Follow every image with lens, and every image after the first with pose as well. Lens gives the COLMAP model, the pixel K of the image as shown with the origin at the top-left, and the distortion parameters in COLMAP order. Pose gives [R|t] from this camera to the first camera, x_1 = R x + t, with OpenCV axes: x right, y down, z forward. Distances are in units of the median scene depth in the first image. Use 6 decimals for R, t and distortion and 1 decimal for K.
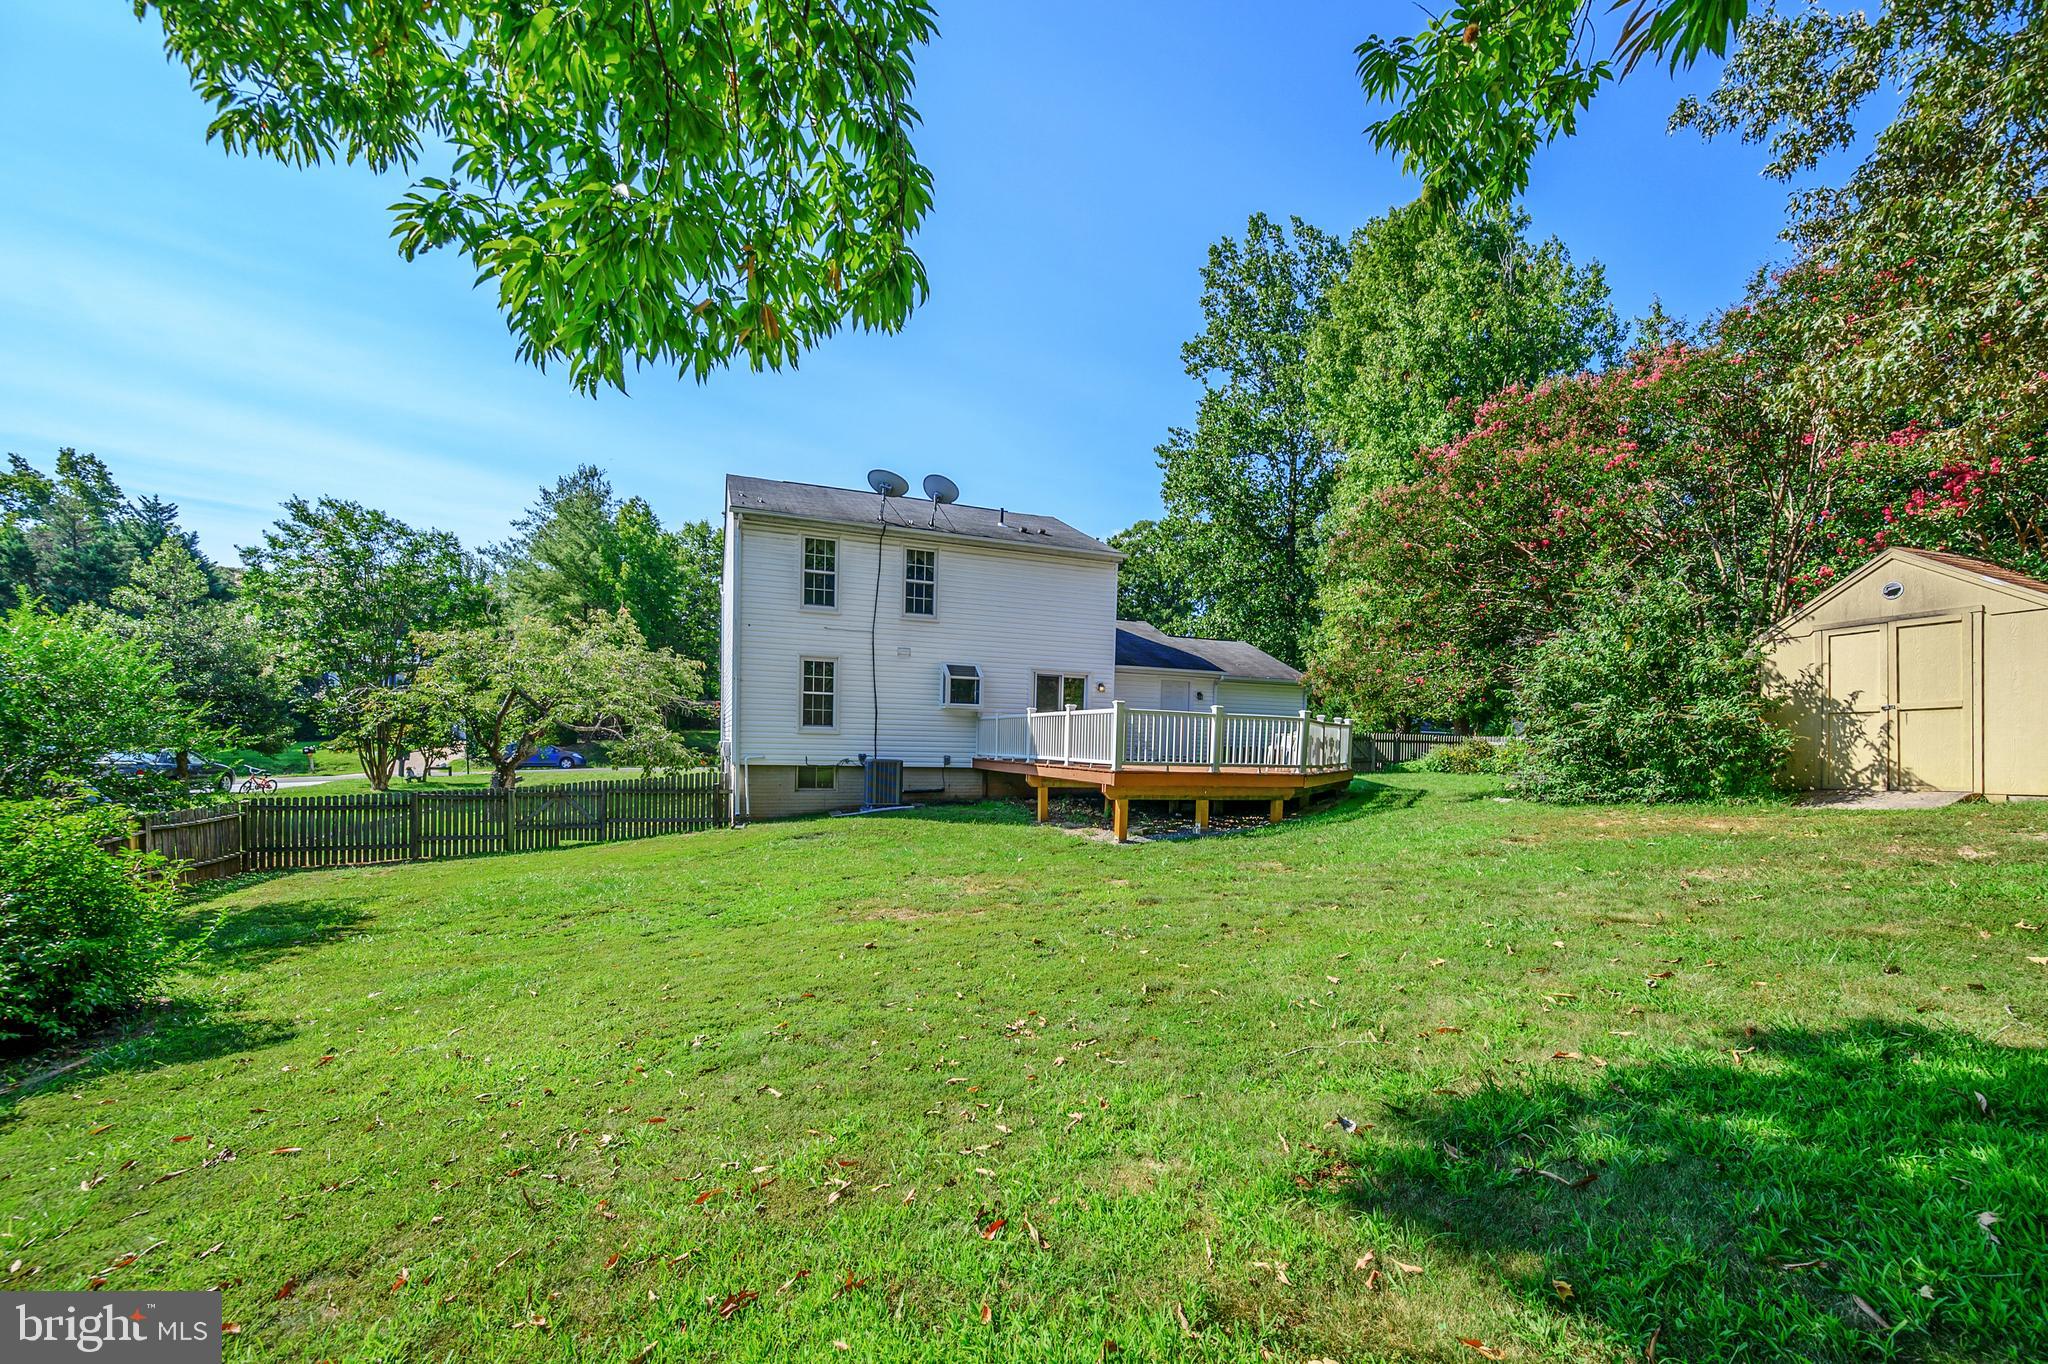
lens RADIAL K [[847.5, 0, 1094.8], [0, 847.5, 771.8], [0, 0, 1]] dist [0.001844, -0.000854]
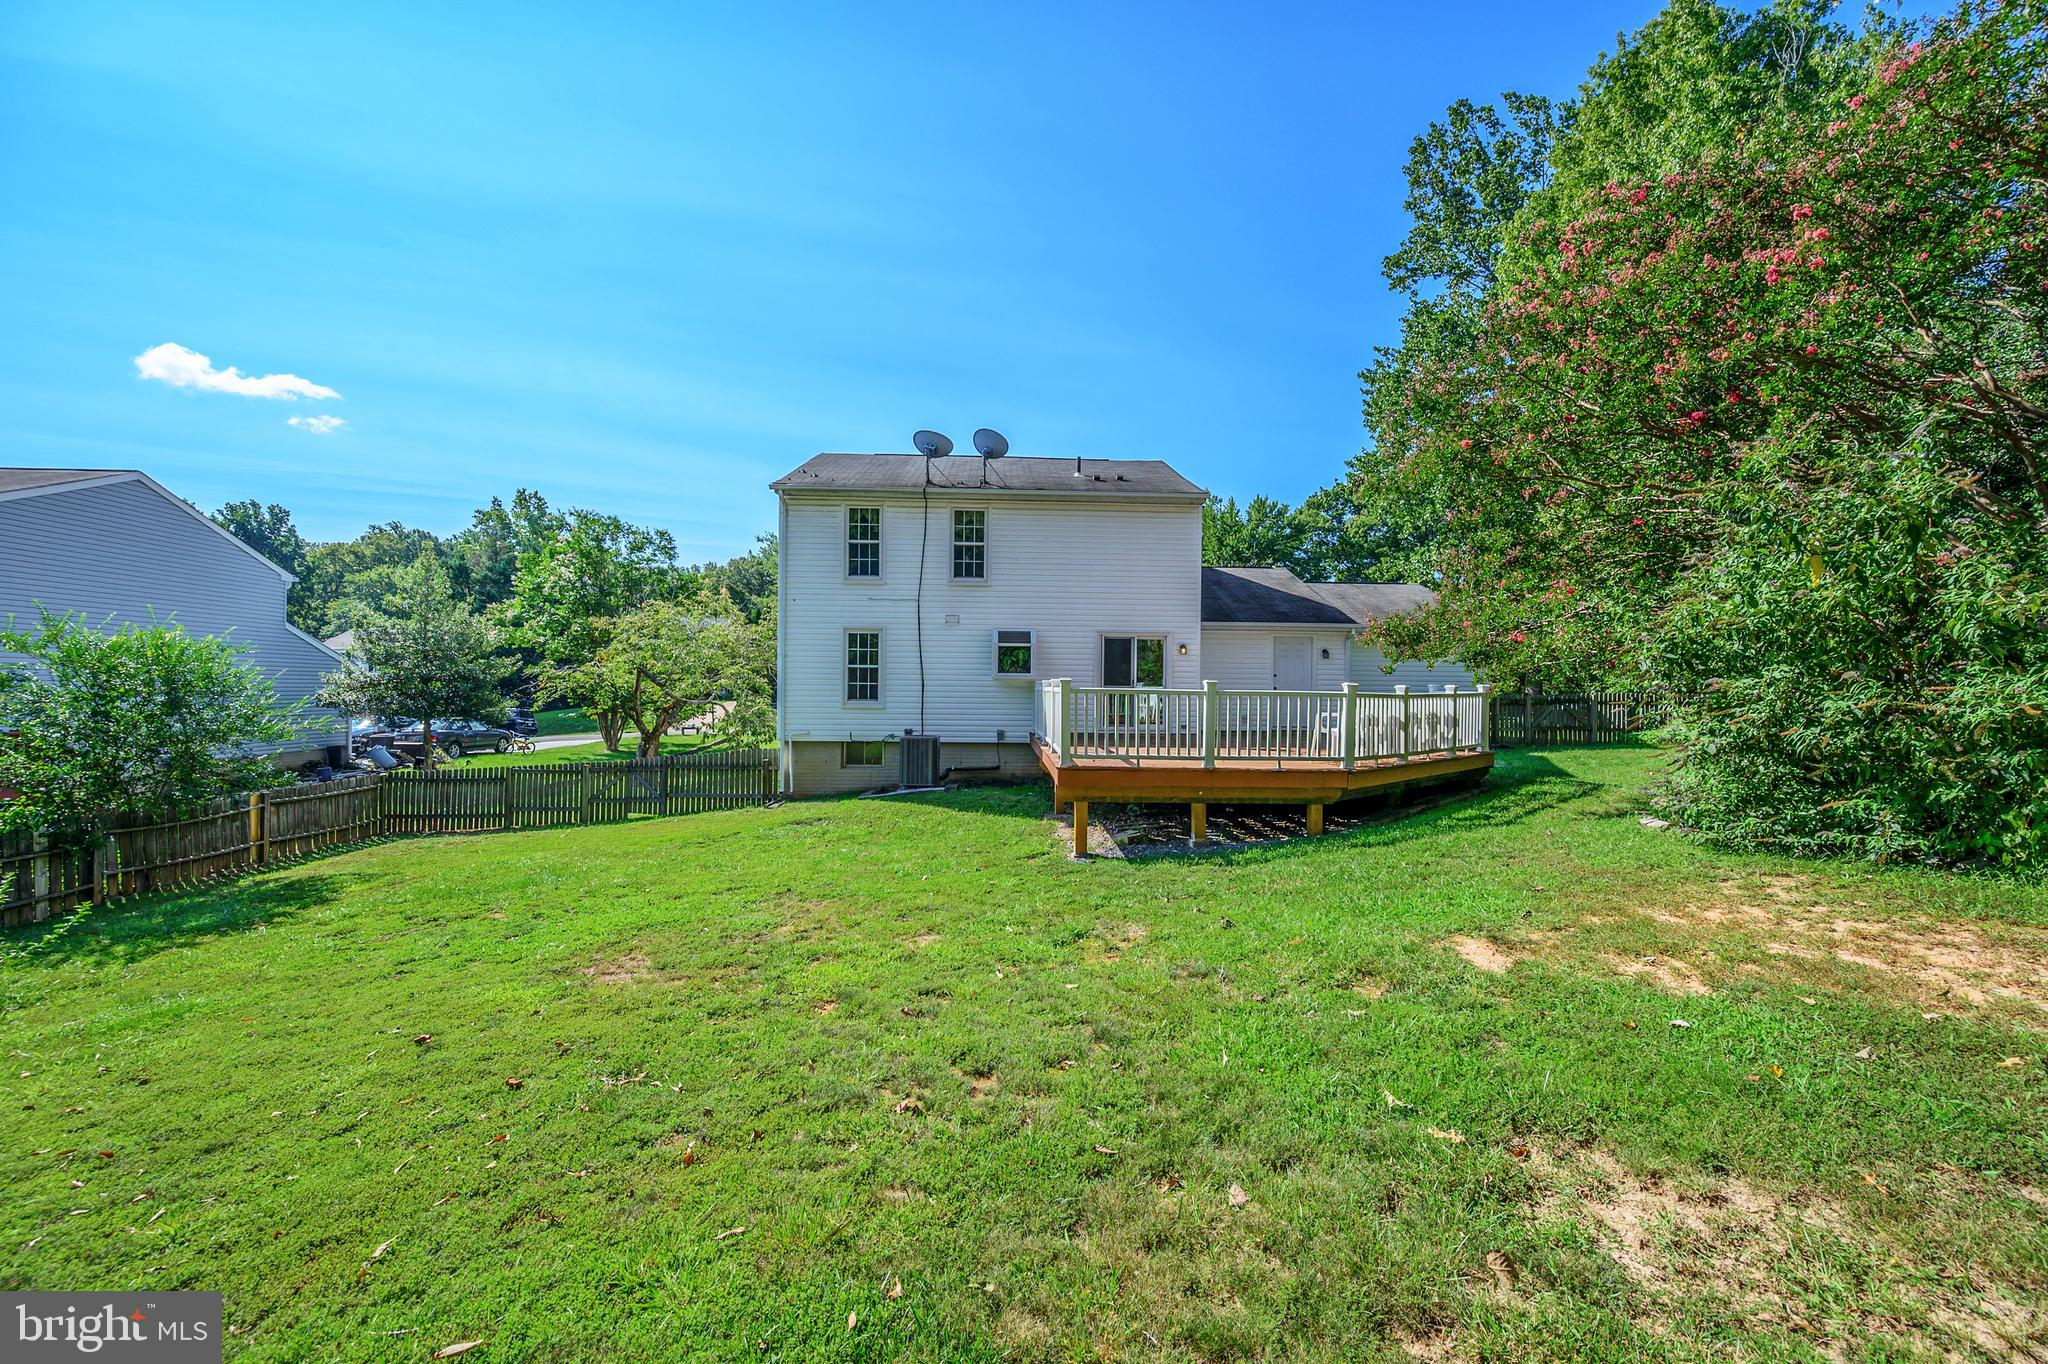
lens RADIAL K [[847.5, 0, 1021.2], [0, 847.5, 684.0], [0, 0, 1]] dist [0.001844, -0.000854]
pose [[0.937171, -0.016100, -0.348498, 0.176073], [-0.000713, 0.998844, -0.048061, -0.026426], [0.348869, 0.045290, 0.936077, 0.160385]]
